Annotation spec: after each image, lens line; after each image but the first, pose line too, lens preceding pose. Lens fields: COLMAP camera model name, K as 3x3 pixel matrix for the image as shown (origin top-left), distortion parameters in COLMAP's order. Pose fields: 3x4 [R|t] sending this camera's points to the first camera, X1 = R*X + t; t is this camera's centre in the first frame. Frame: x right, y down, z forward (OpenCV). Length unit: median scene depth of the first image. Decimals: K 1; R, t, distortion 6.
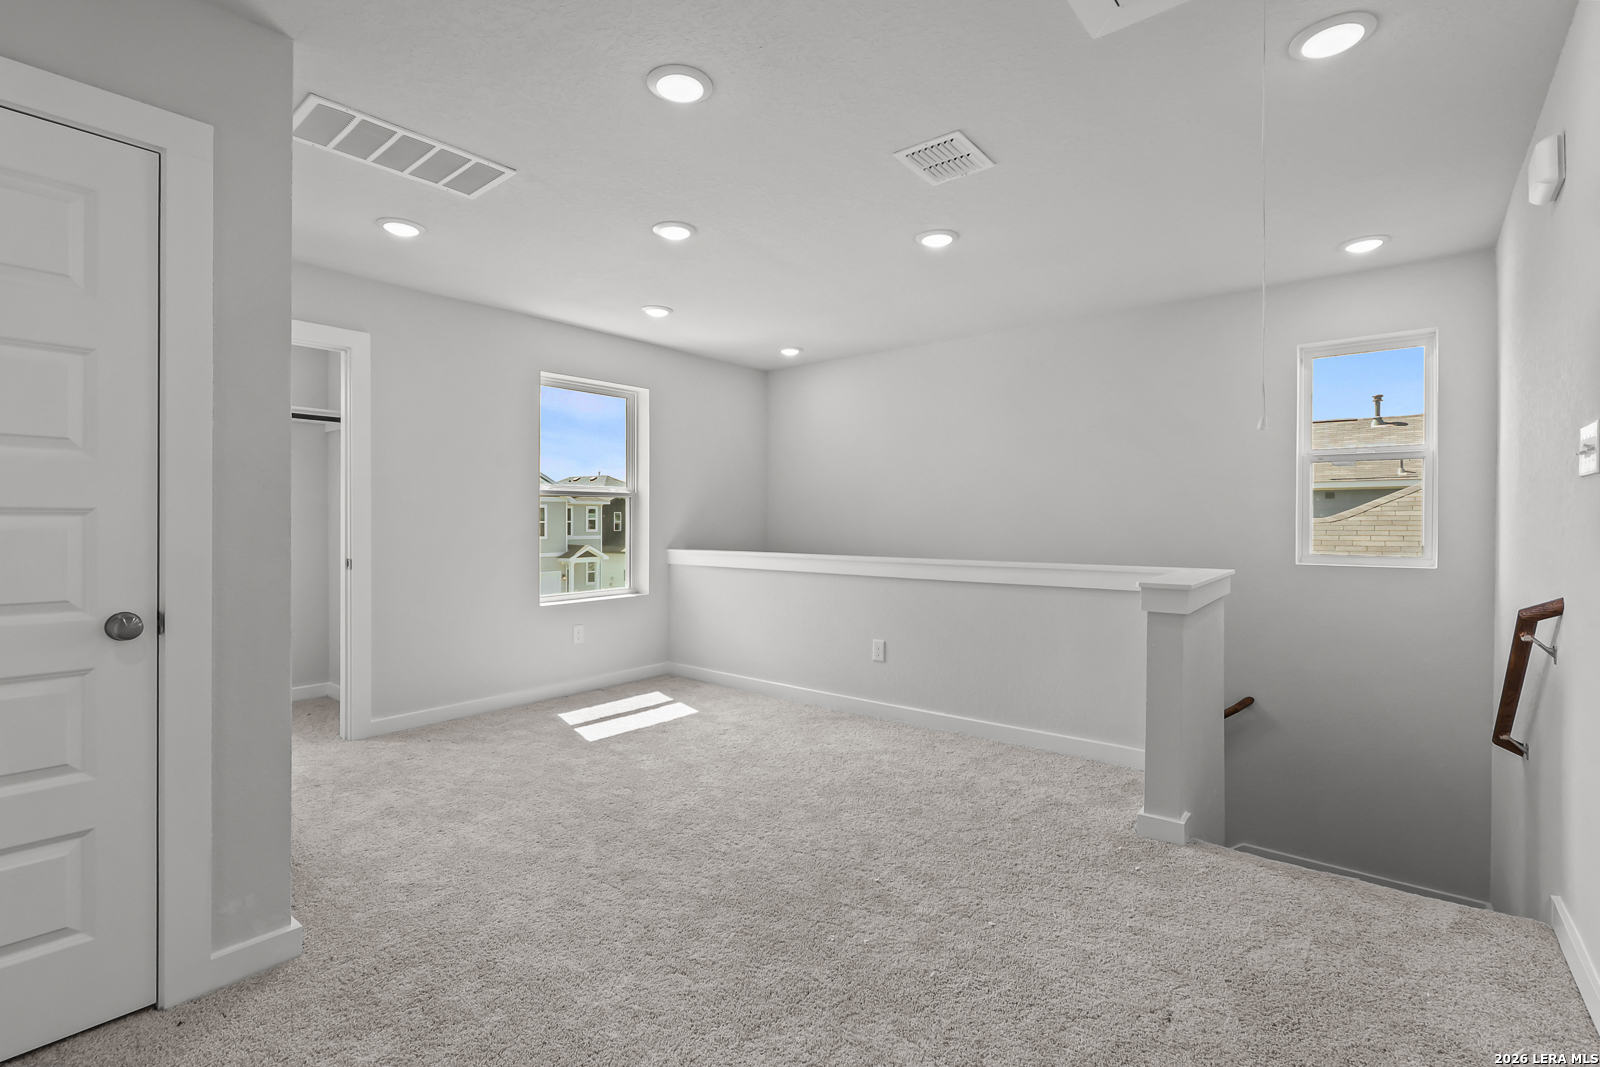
lens RADIAL K [[734.4, 0, 786.3], [0, 734.4, 526.9], [0, 0, 1]] dist [-0.001202, 0.001738]
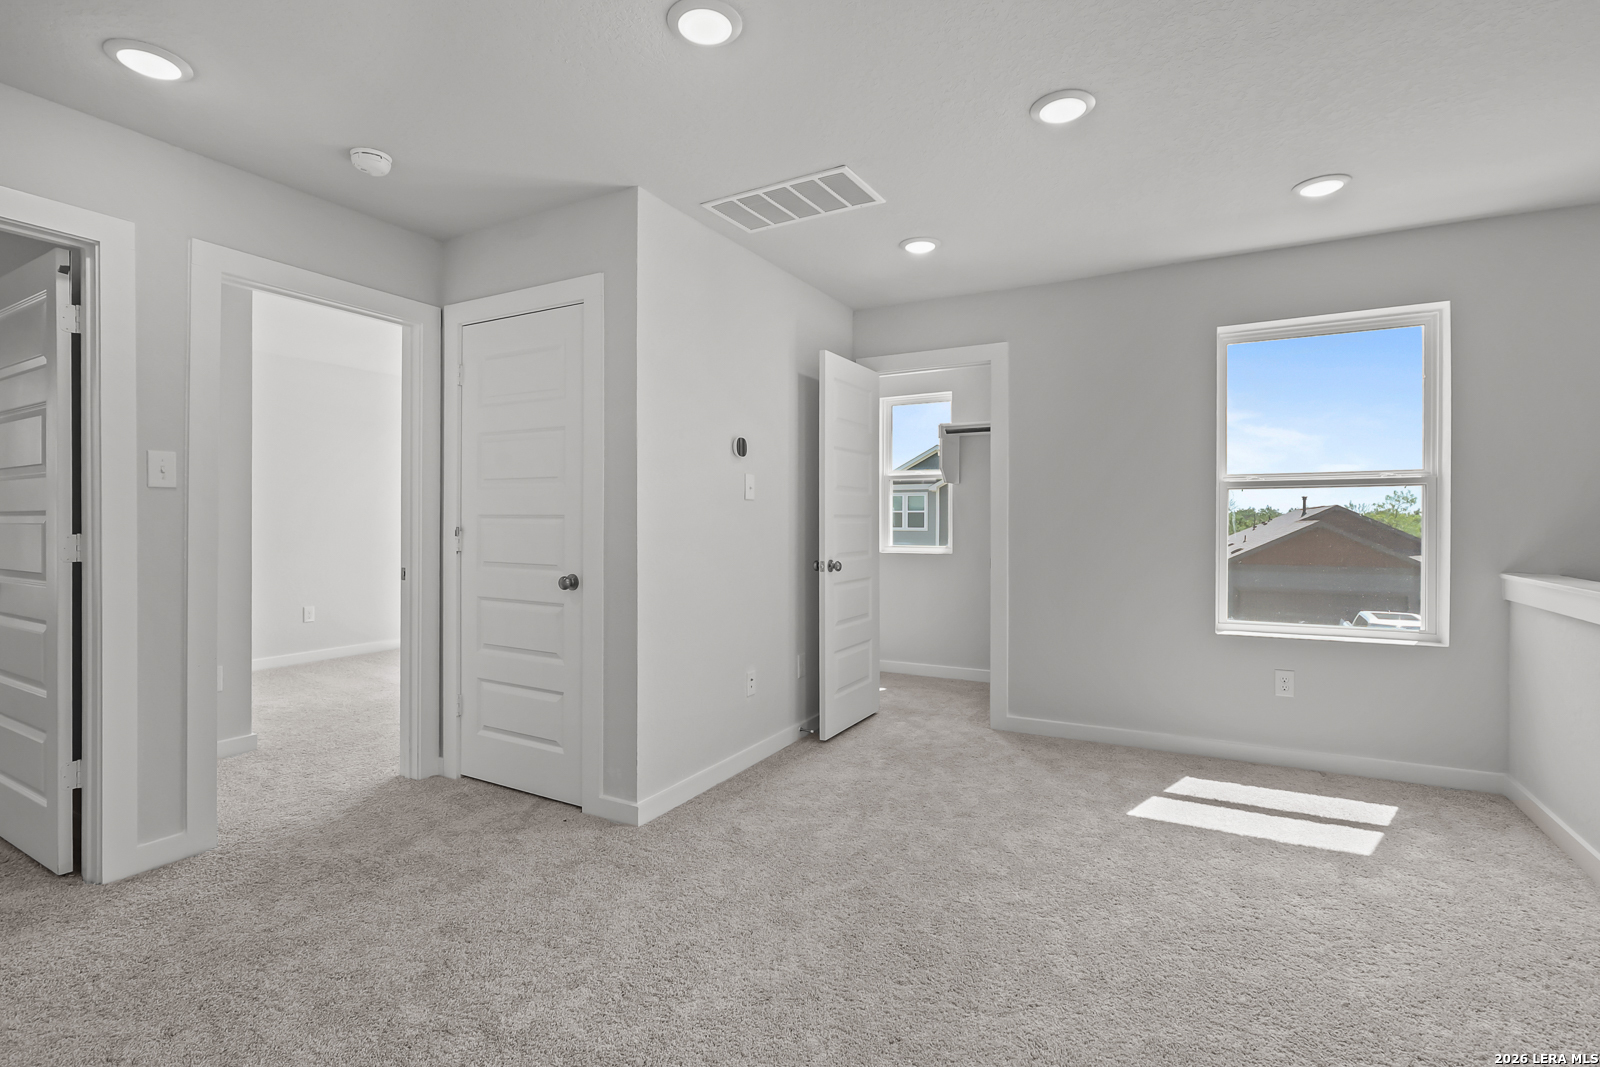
lens RADIAL K [[734.4, 0, 788.8], [0, 734.4, 527.0], [0, 0, 1]] dist [-0.001202, 0.001738]
pose [[0.202428, 0.007454, -0.979269, 0.408565], [-0.008916, 0.999944, 0.005769, -0.005364], [0.979257, 0.007564, 0.202483, 0.515124]]
